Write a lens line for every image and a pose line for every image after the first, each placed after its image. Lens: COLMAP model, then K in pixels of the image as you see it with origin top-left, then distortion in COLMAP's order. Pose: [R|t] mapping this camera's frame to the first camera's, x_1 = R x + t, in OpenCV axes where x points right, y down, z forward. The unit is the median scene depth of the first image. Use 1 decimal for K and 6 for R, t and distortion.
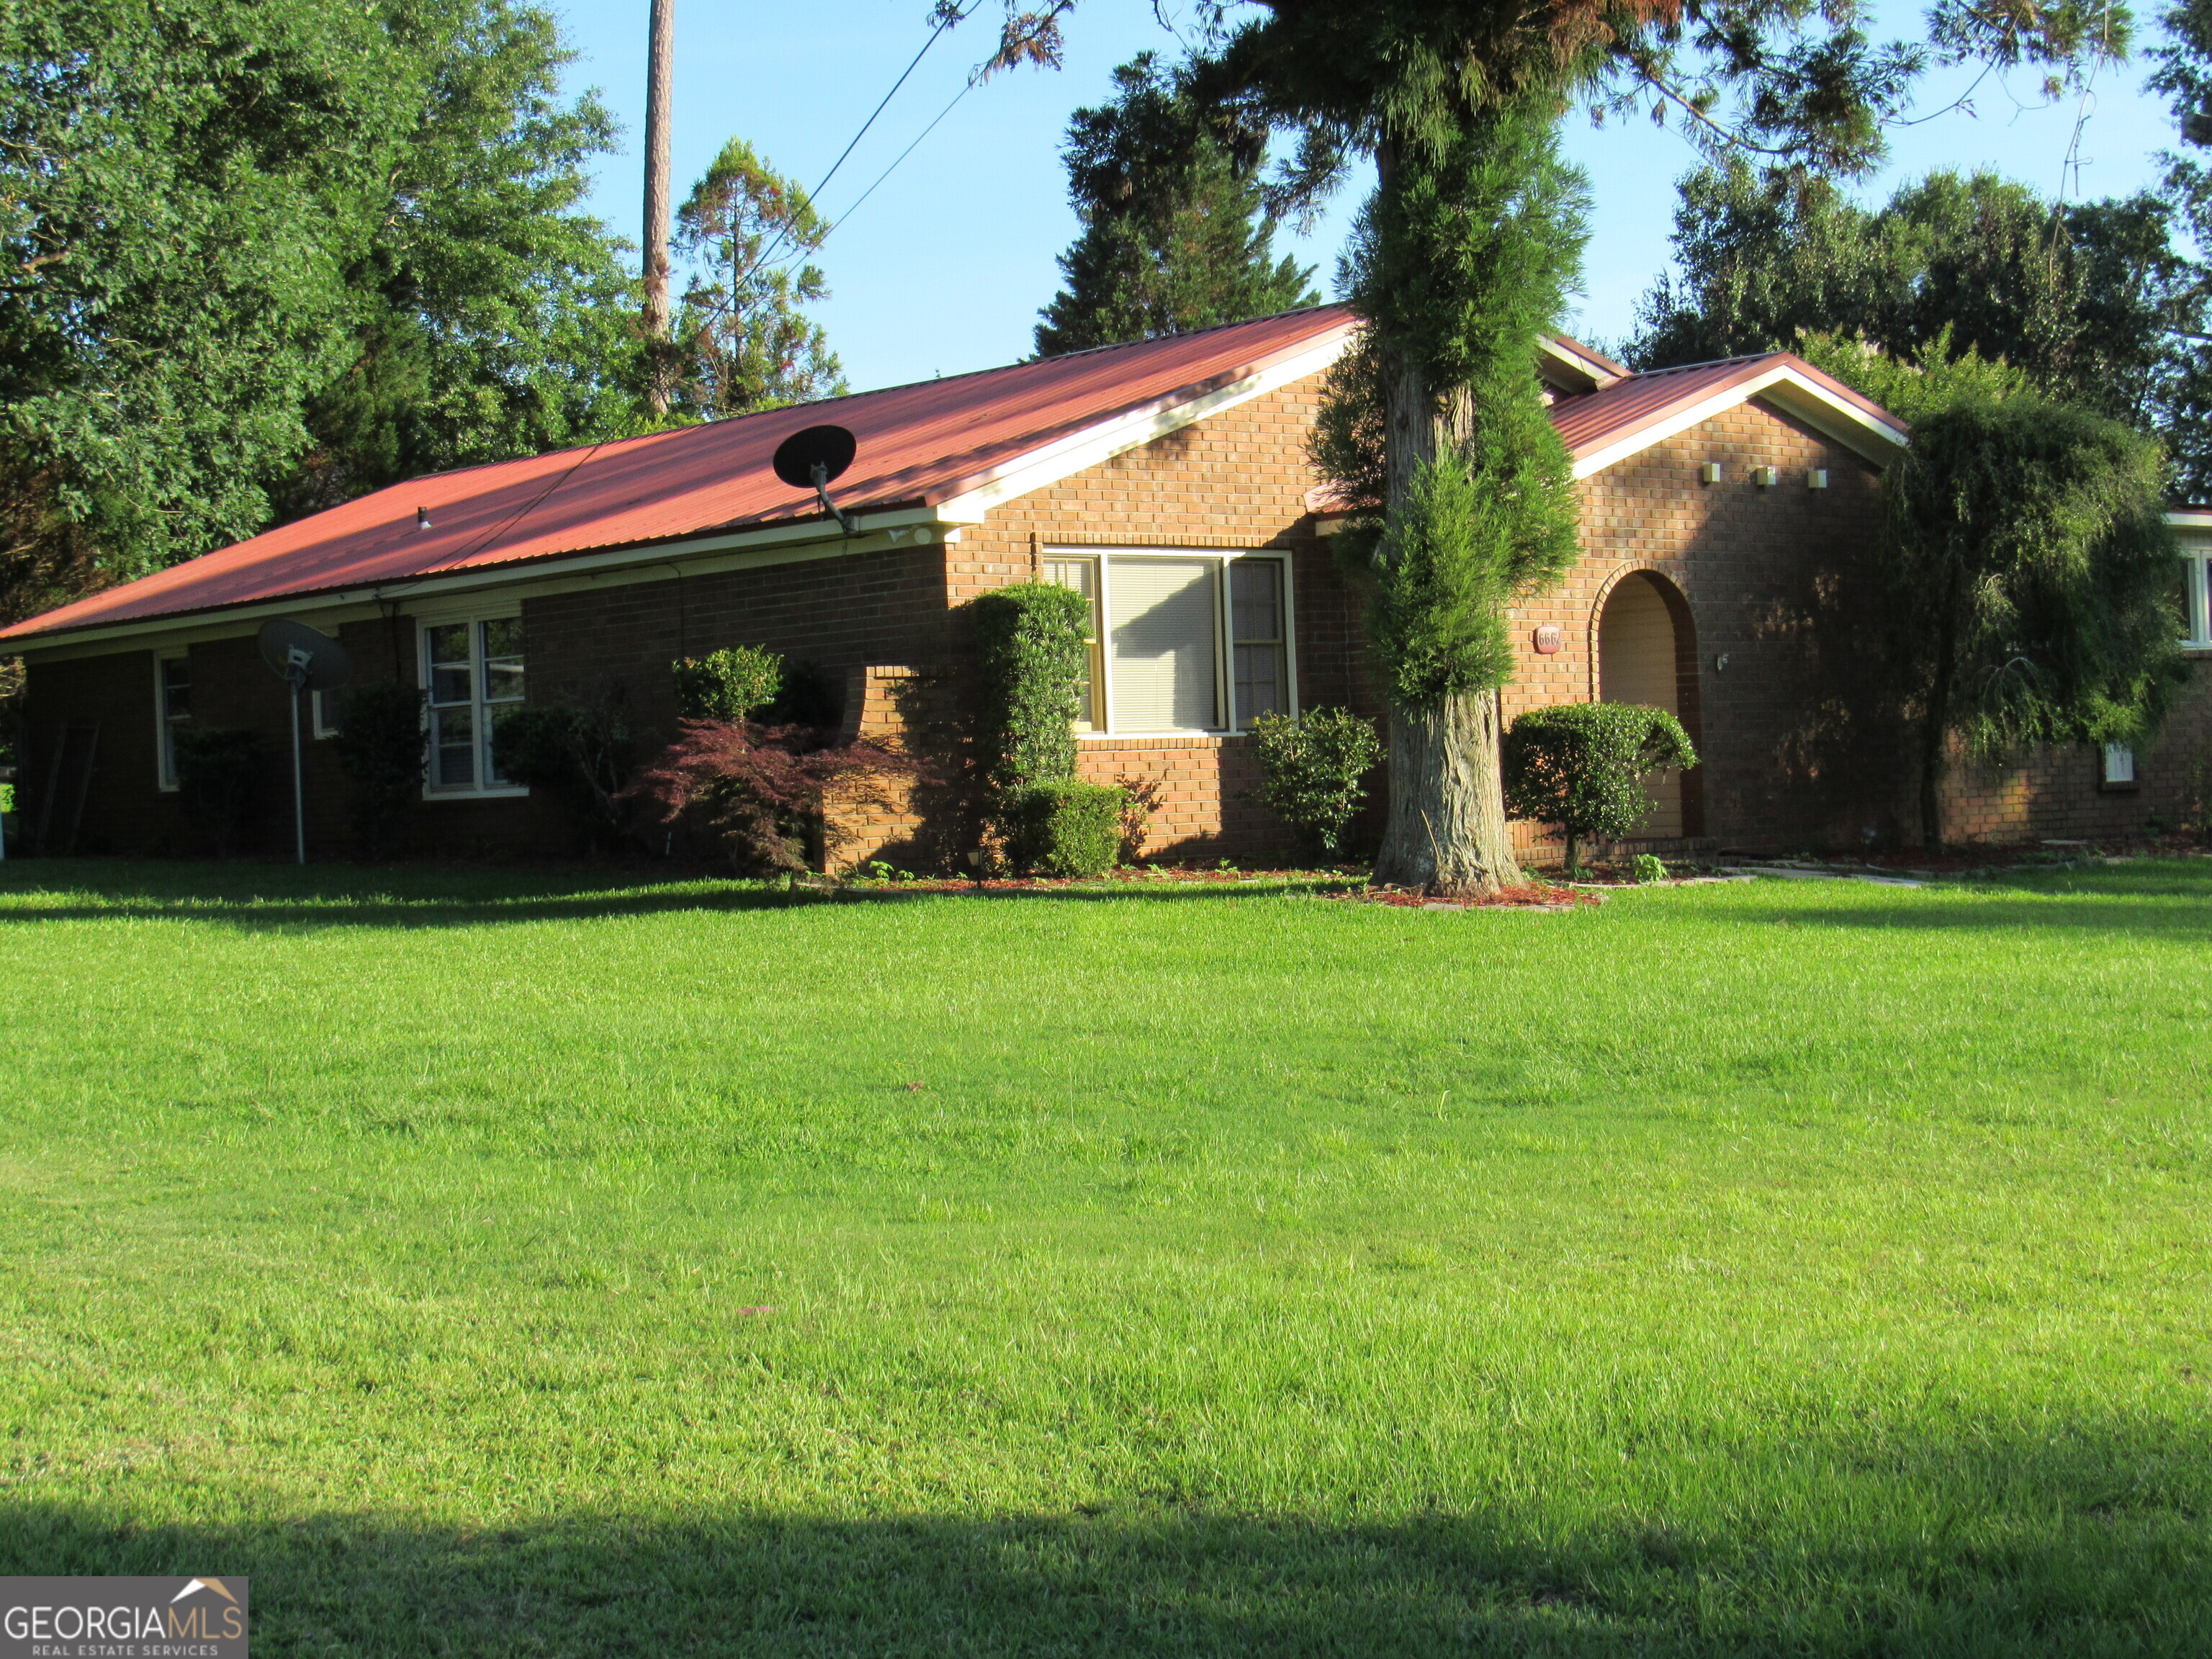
lens RADIAL K [[3634.6, 0, 1092.0], [0, 3634.6, 830.7], [0, 0, 1]] dist [-0.098580, 0.000000]
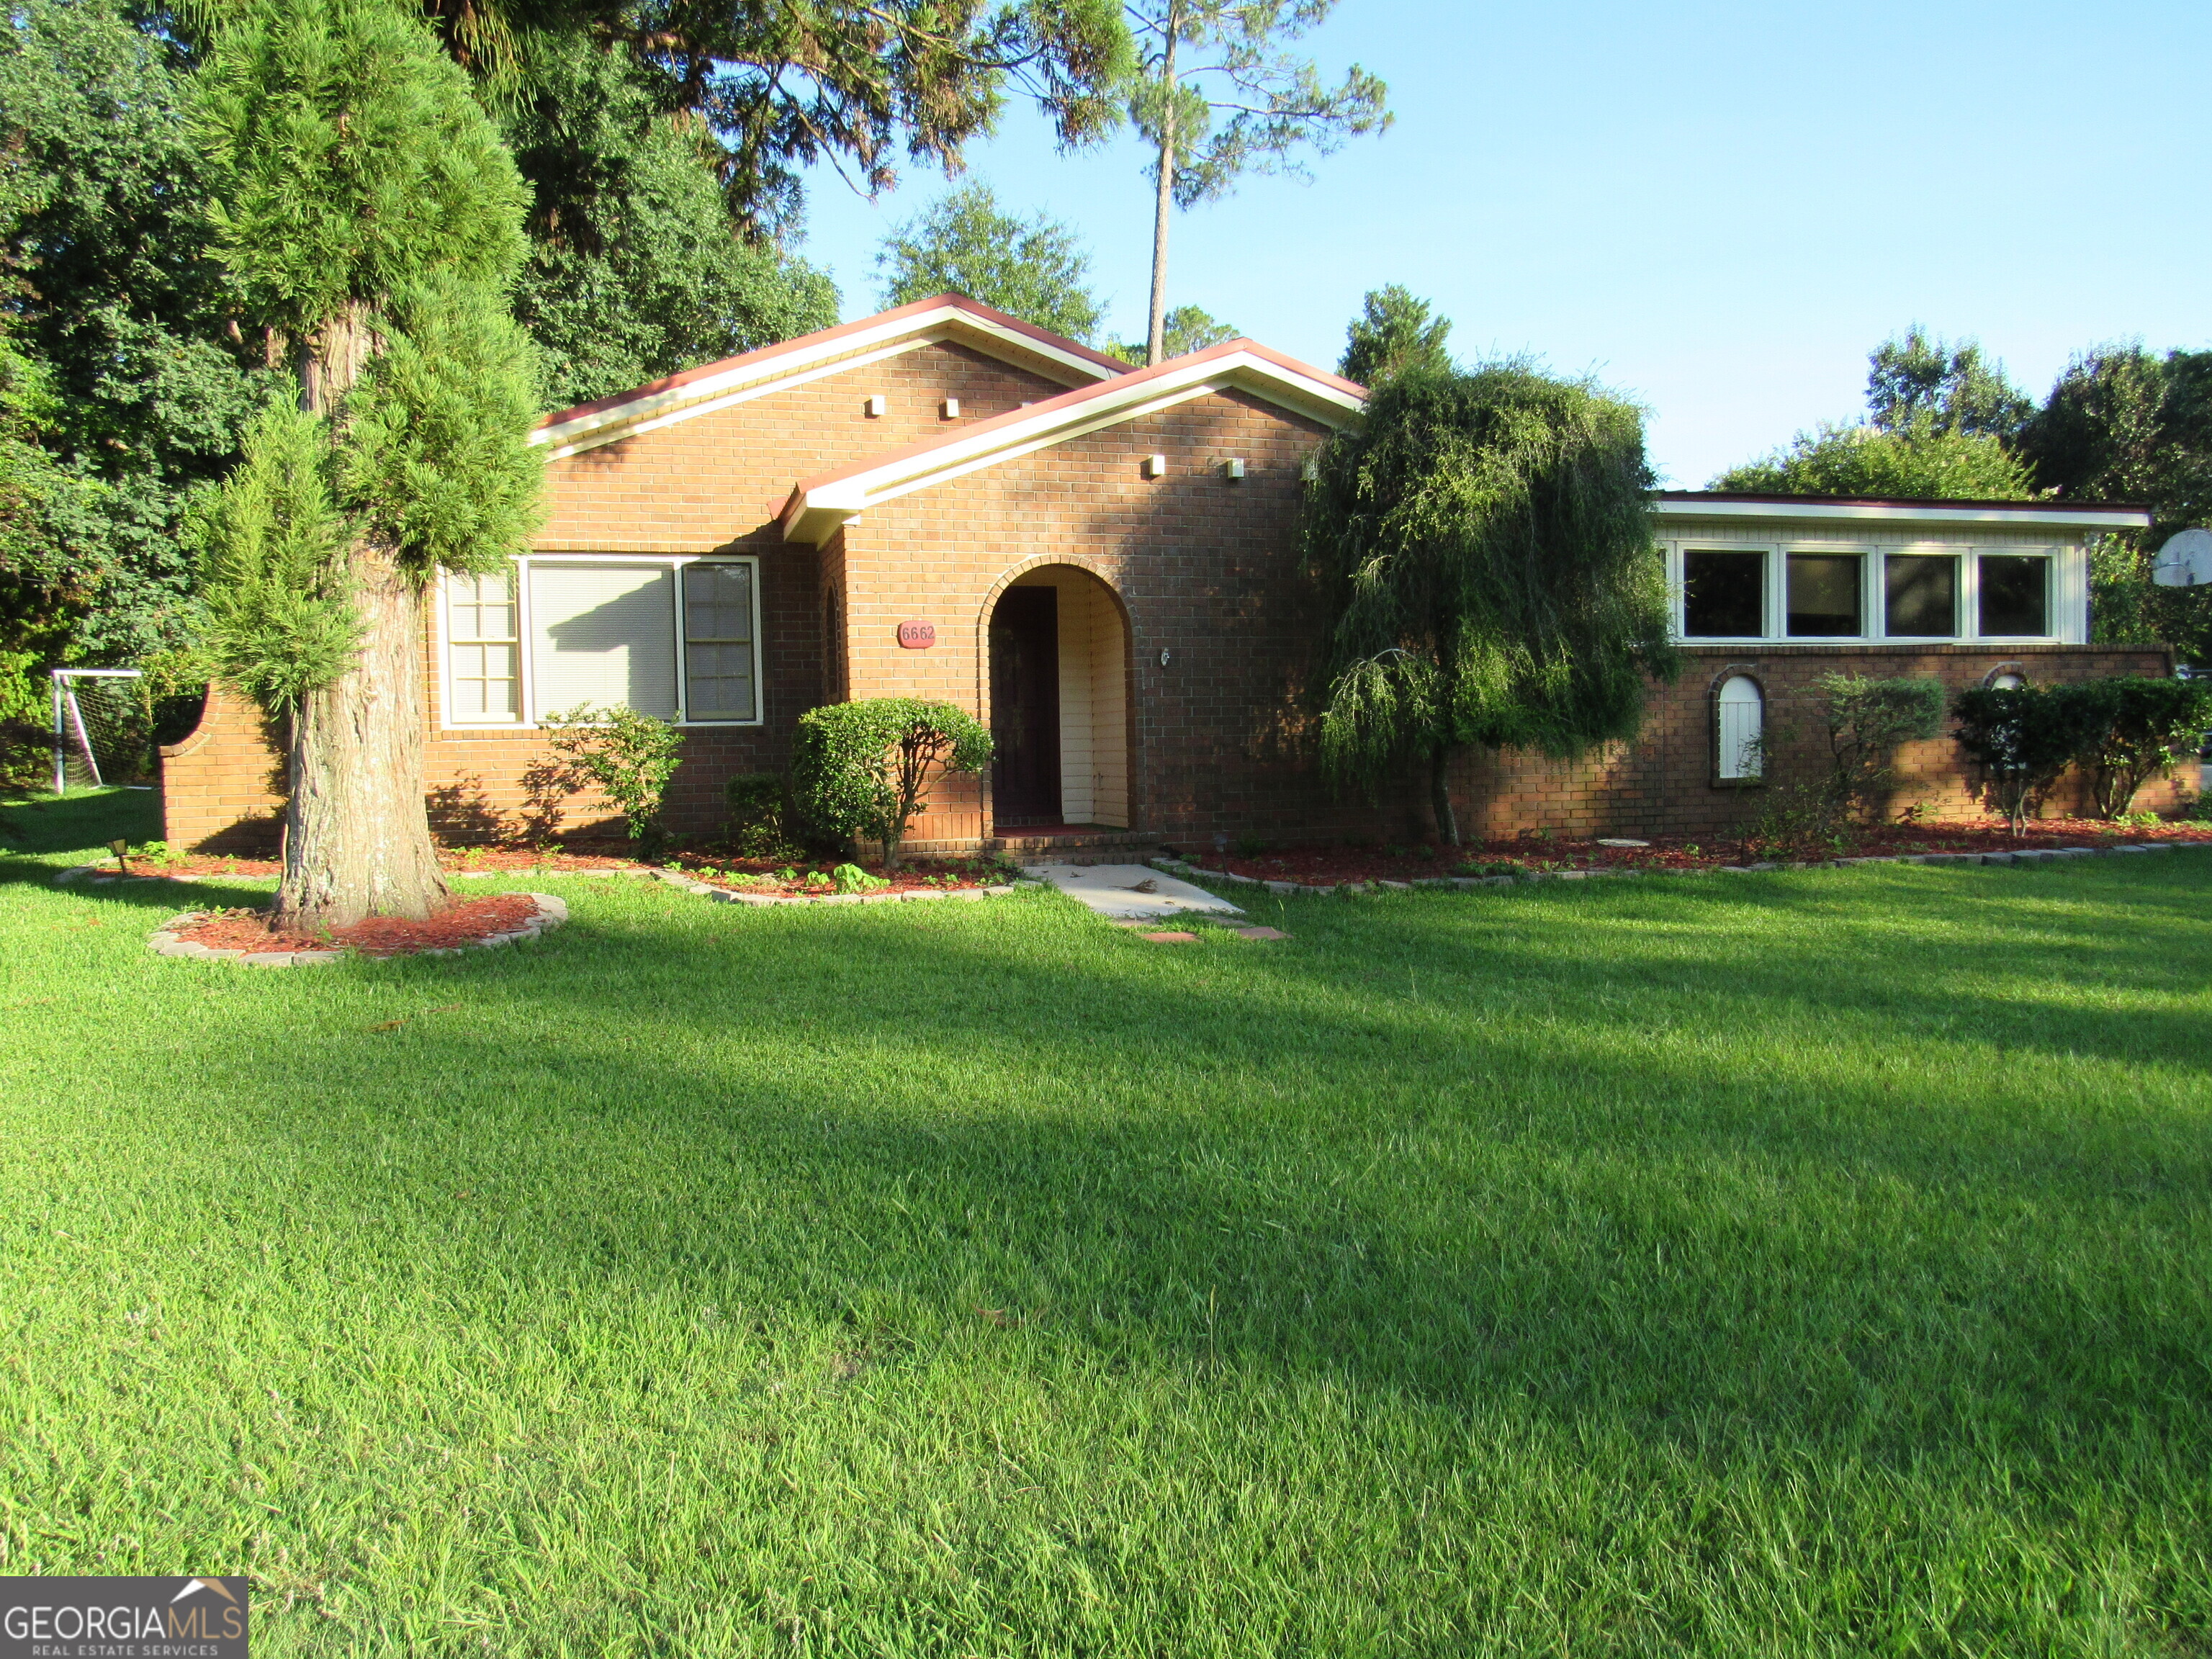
lens RADIAL K [[1583.8, 0, 1084.3], [0, 1583.8, 818.6], [0, 0, 1]] dist [-0.030720, 0.014575]
pose [[0.911983, 0.038780, -0.408390, 0.355361], [-0.019078, 0.998454, 0.052208, -0.025701], [0.409784, -0.039822, 0.911313, 0.628027]]
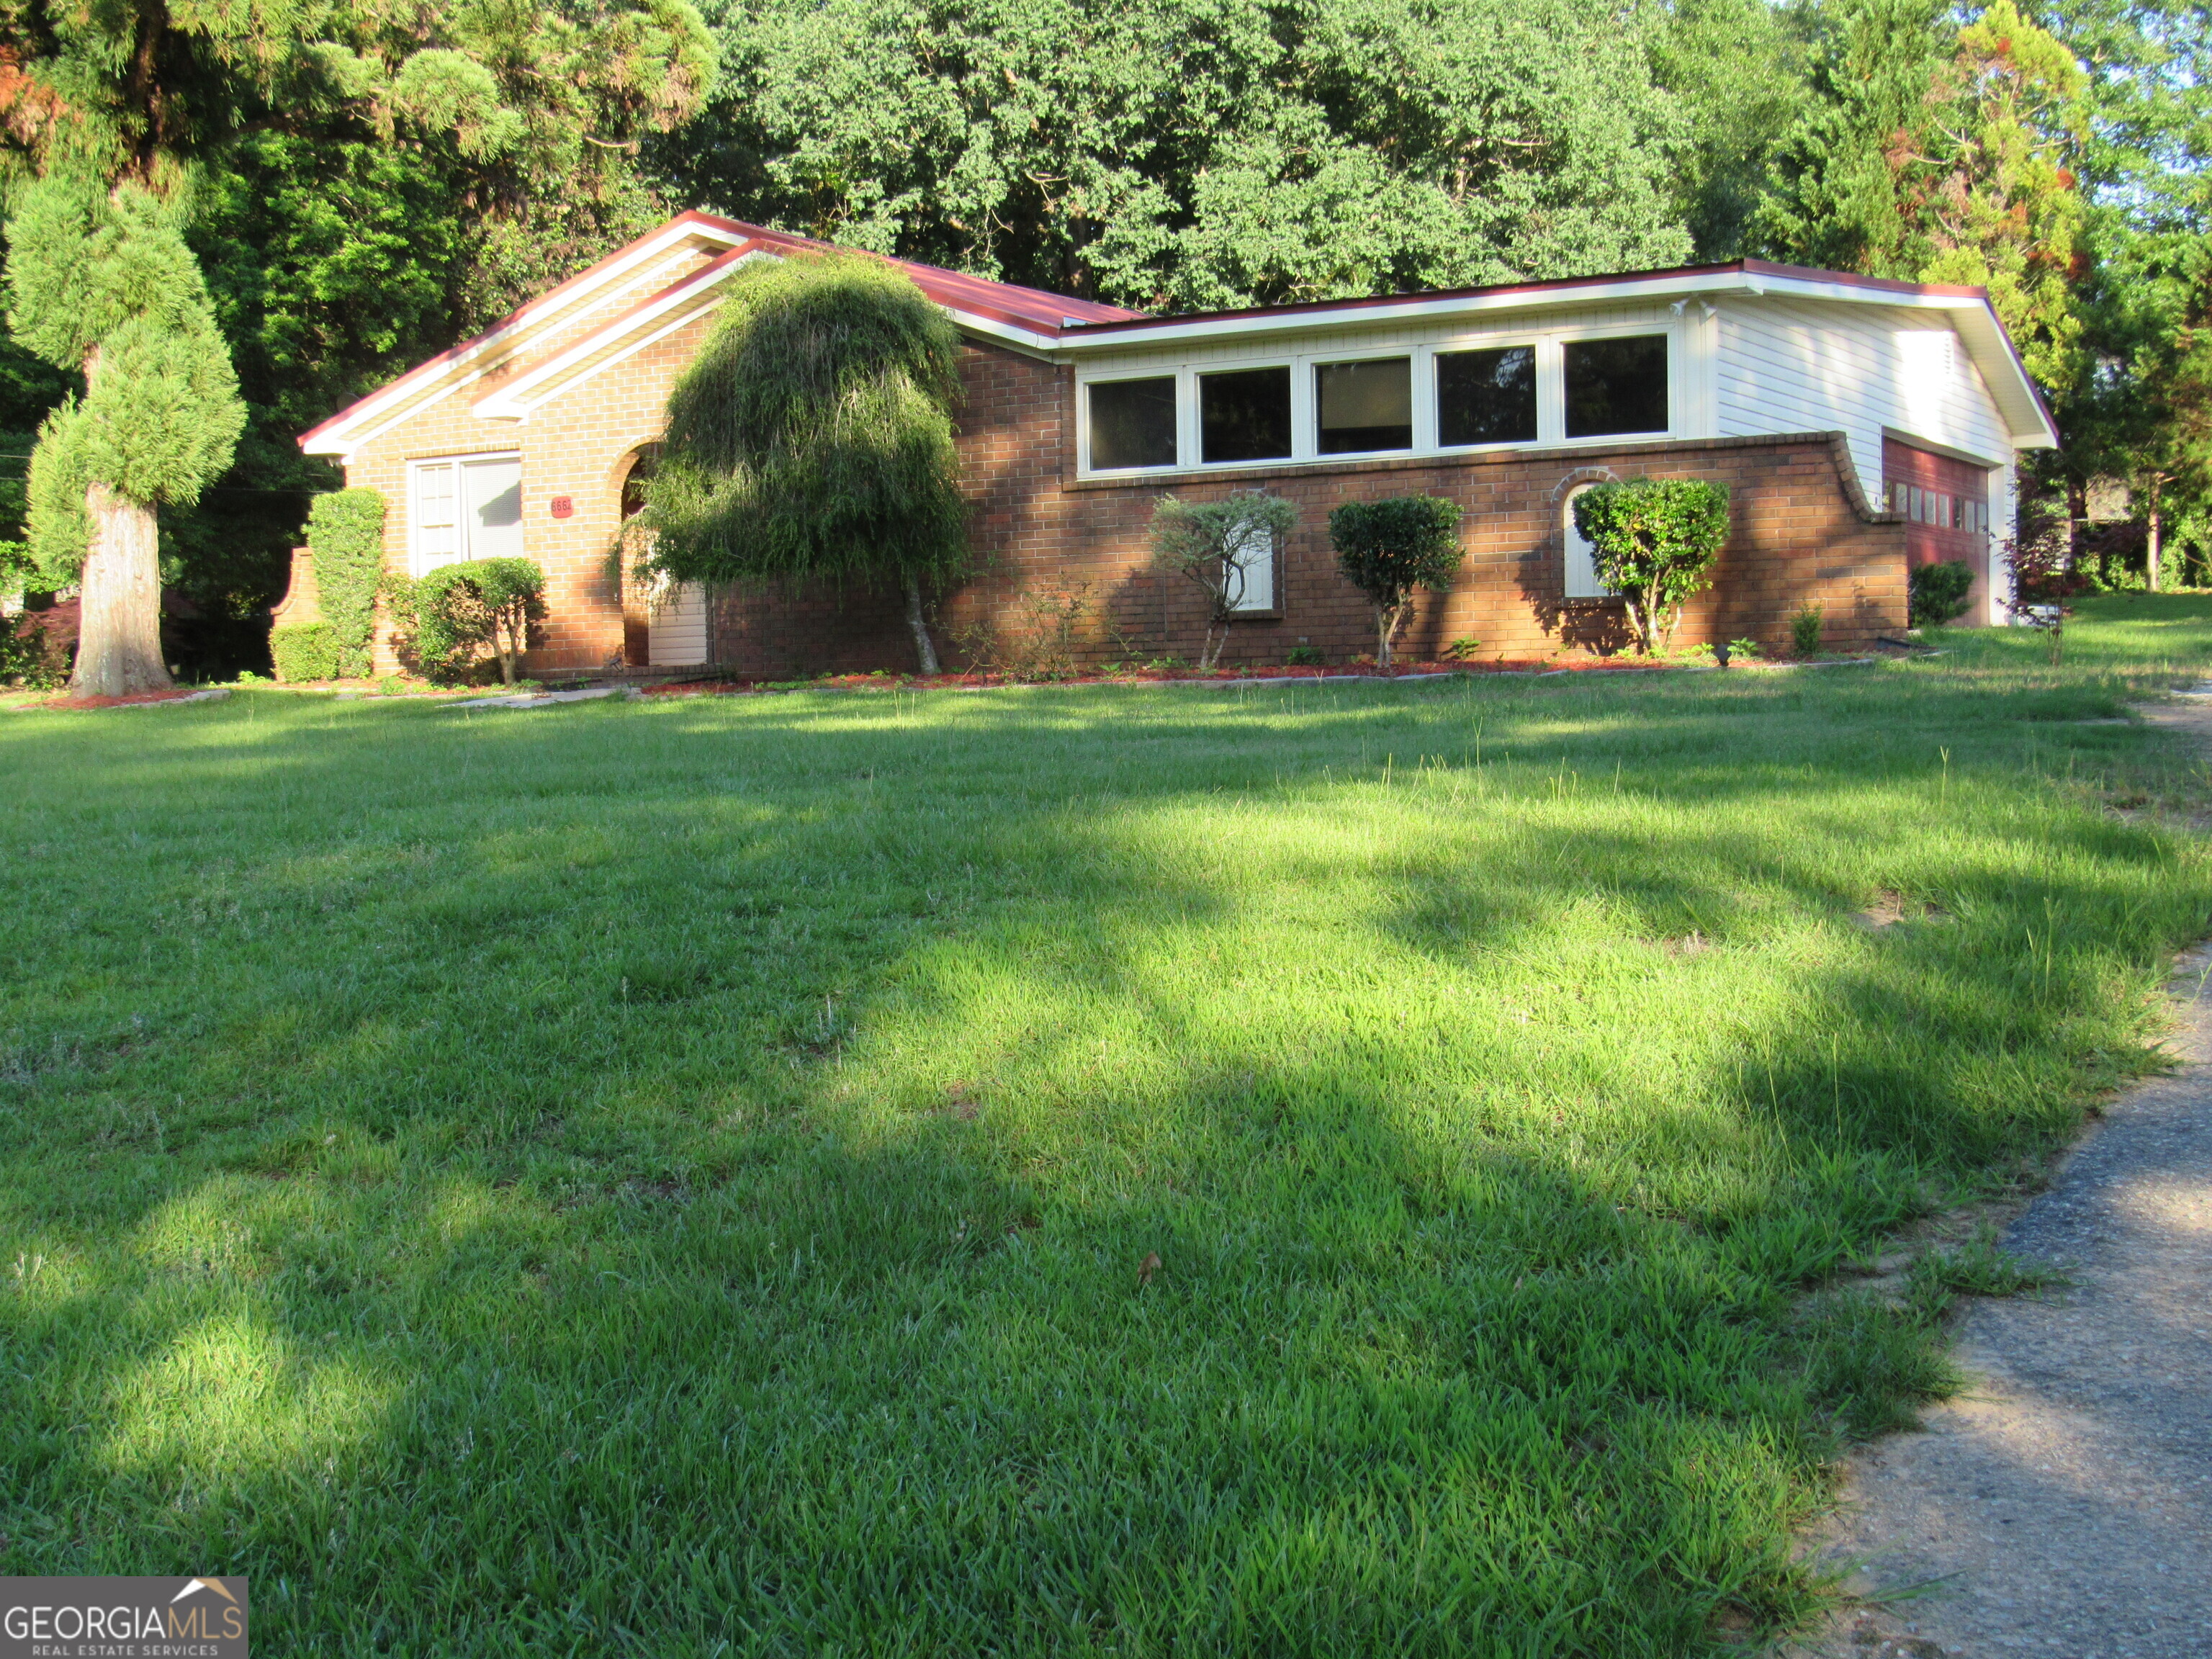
lens RADIAL K [[2905.7, 0, 1125.2], [0, 2905.7, 819.8], [0, 0, 1]] dist [-0.064804, 0.000000]
pose [[0.345514, 0.076975, -0.935251, 1.179505], [0.009222, 0.996303, 0.085407, -0.028605], [0.938368, -0.038135, 0.343527, 0.842666]]
